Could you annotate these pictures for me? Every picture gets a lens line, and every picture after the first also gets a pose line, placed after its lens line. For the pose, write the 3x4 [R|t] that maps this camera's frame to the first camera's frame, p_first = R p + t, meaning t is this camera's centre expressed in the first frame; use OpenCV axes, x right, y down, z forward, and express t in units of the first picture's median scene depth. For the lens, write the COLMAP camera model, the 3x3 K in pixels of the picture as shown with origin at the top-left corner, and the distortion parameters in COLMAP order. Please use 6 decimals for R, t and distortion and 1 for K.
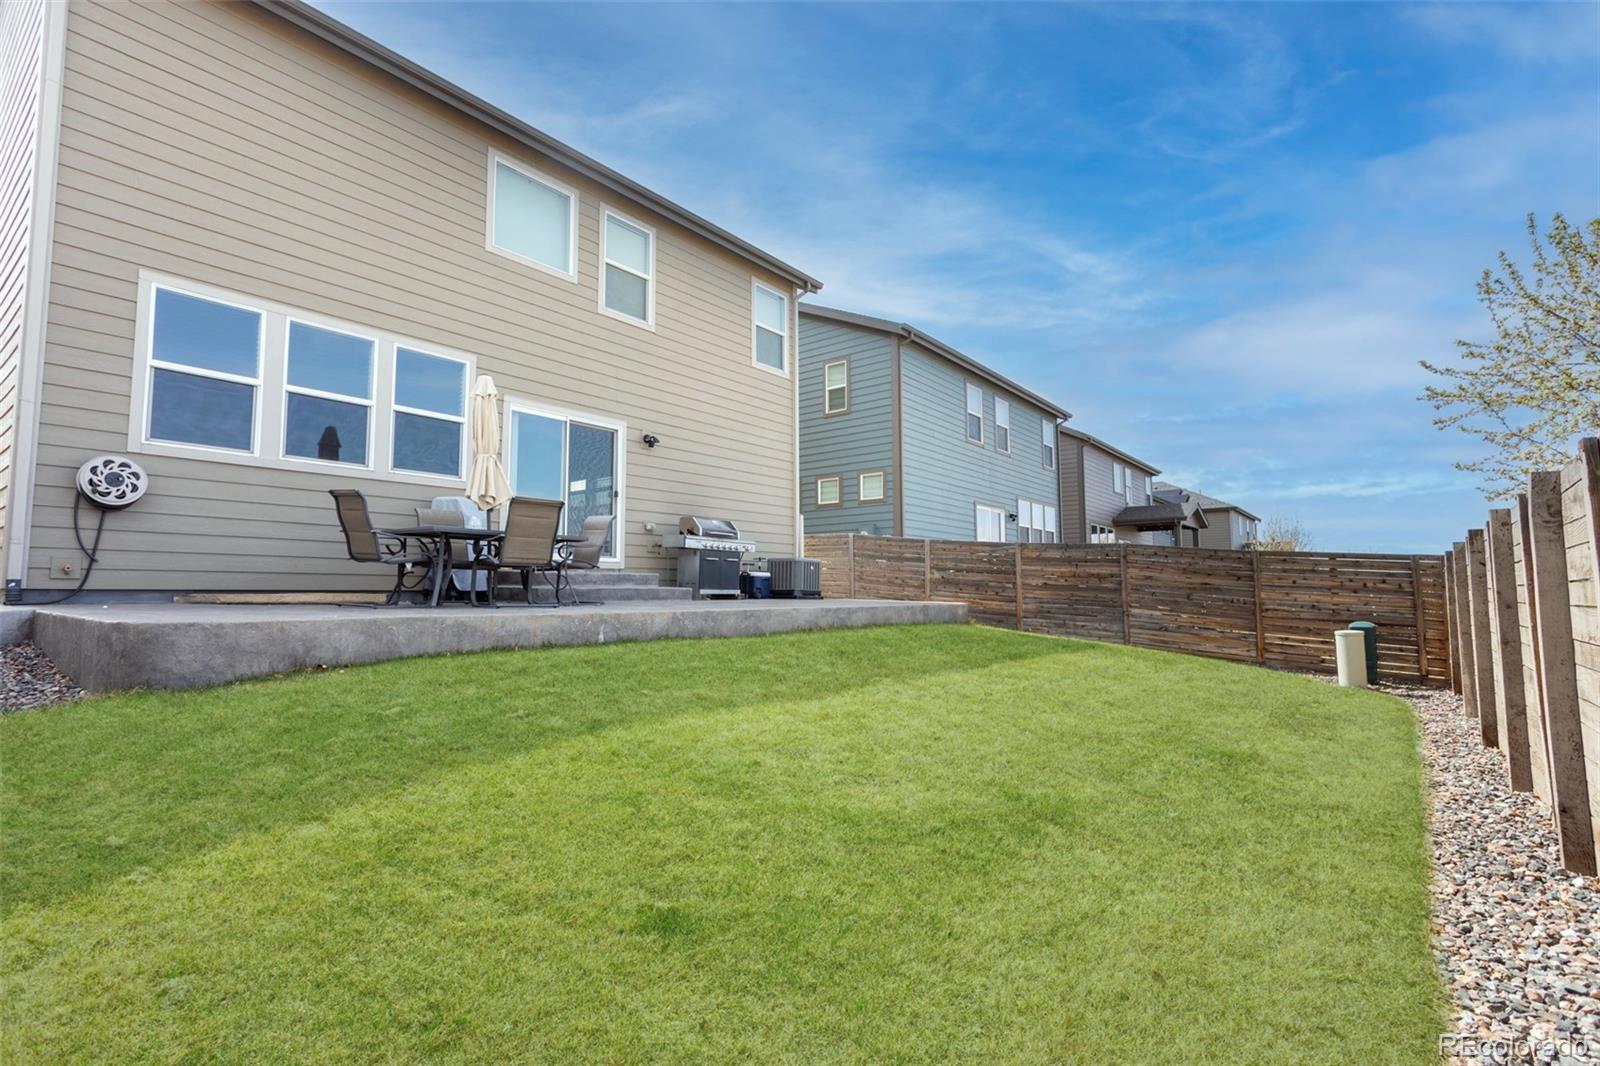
lens RADIAL K [[760.2, 0, 800.0], [0, 760.2, 533.0], [0, 0, 1]] dist [0.003008, 0.000412]
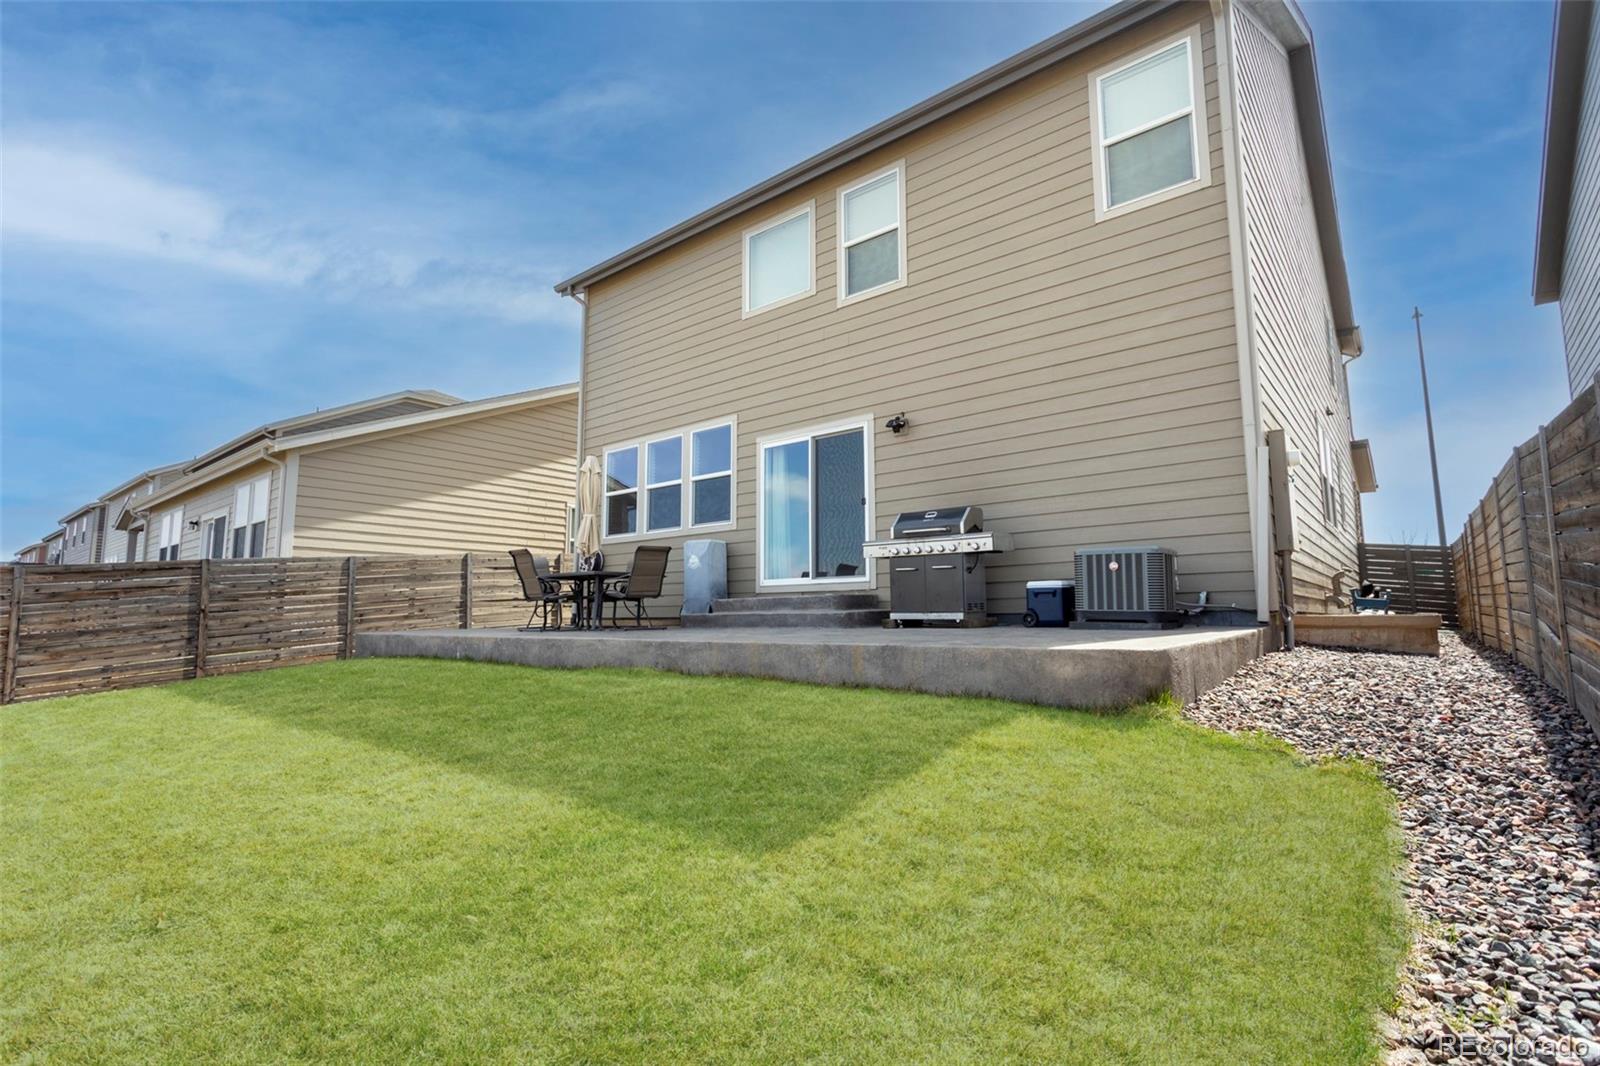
lens RADIAL K [[755.4, 0, 800.0], [0, 755.4, 533.0], [0, 0, 1]] dist [-0.003210, 0.000246]
pose [[-0.027804, -0.111828, -0.993338, 0.854302], [0.084453, 0.989907, -0.113806, 0.105552], [0.996039, -0.087055, -0.018079, 1.348798]]
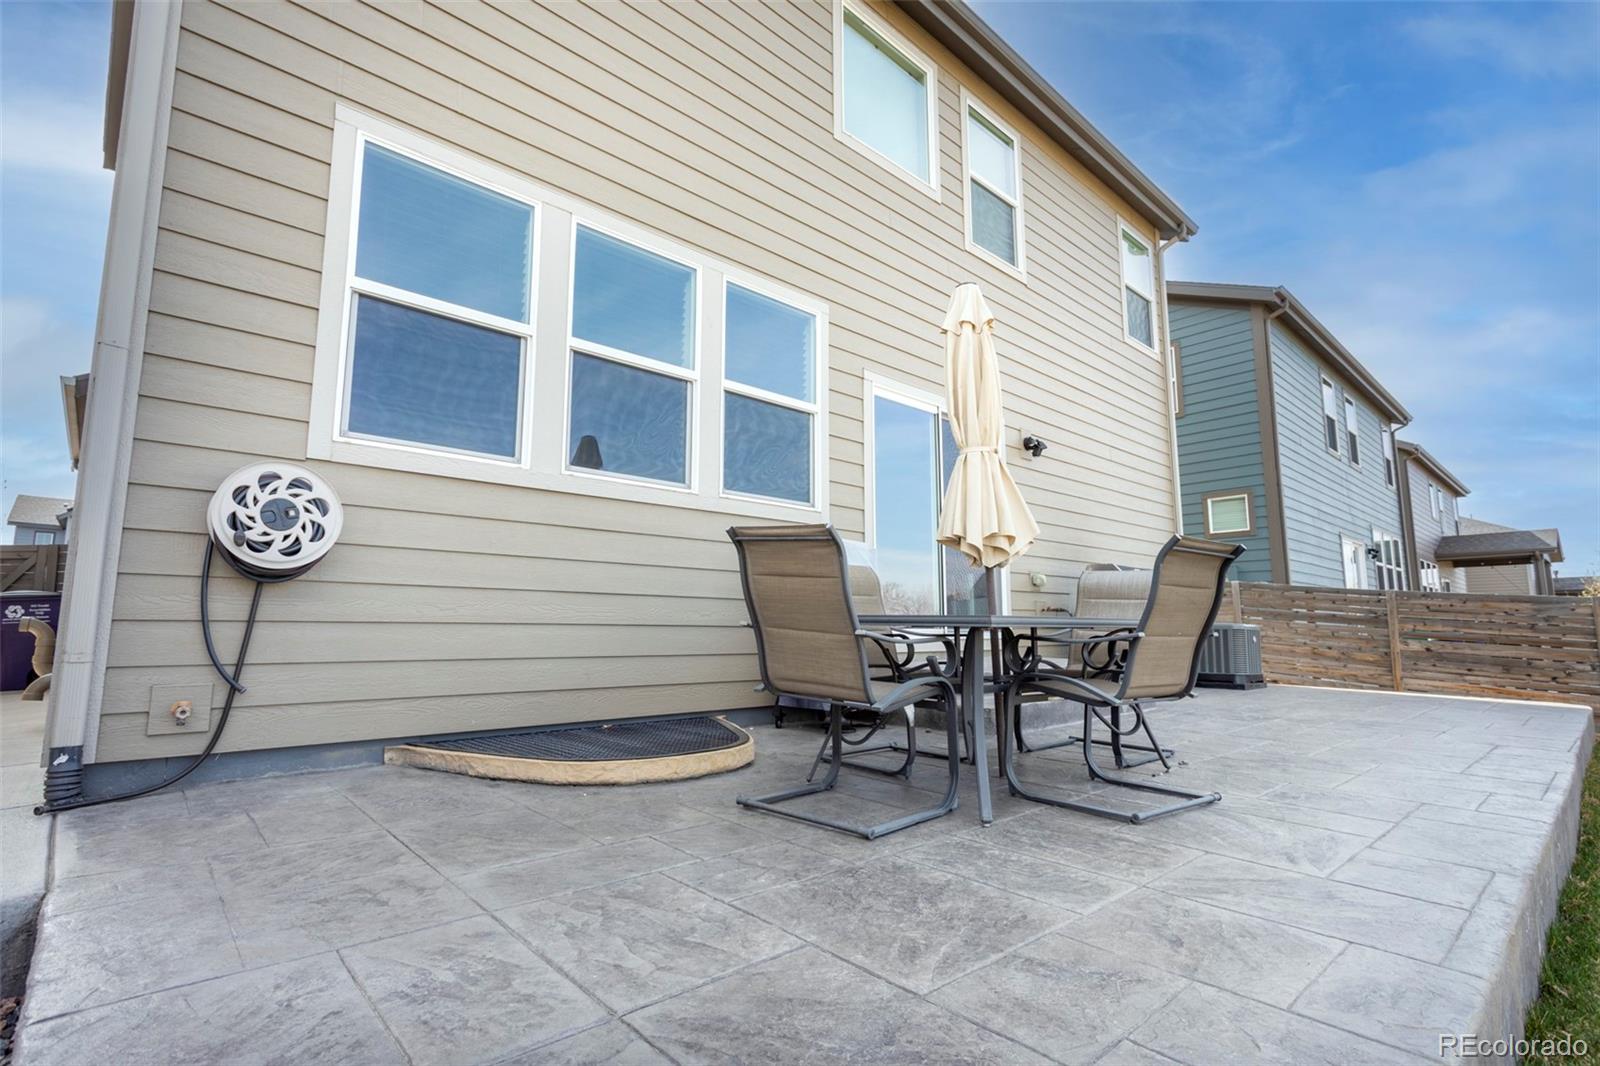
lens RADIAL K [[755.4, 0, 800.0], [0, 755.4, 533.0], [0, 0, 1]] dist [-0.003210, 0.000246]
pose [[0.987525, -0.017149, -0.156523, -0.438272], [0.009768, 0.998809, -0.047807, -0.028723], [0.157156, 0.045682, 0.986517, 0.508720]]
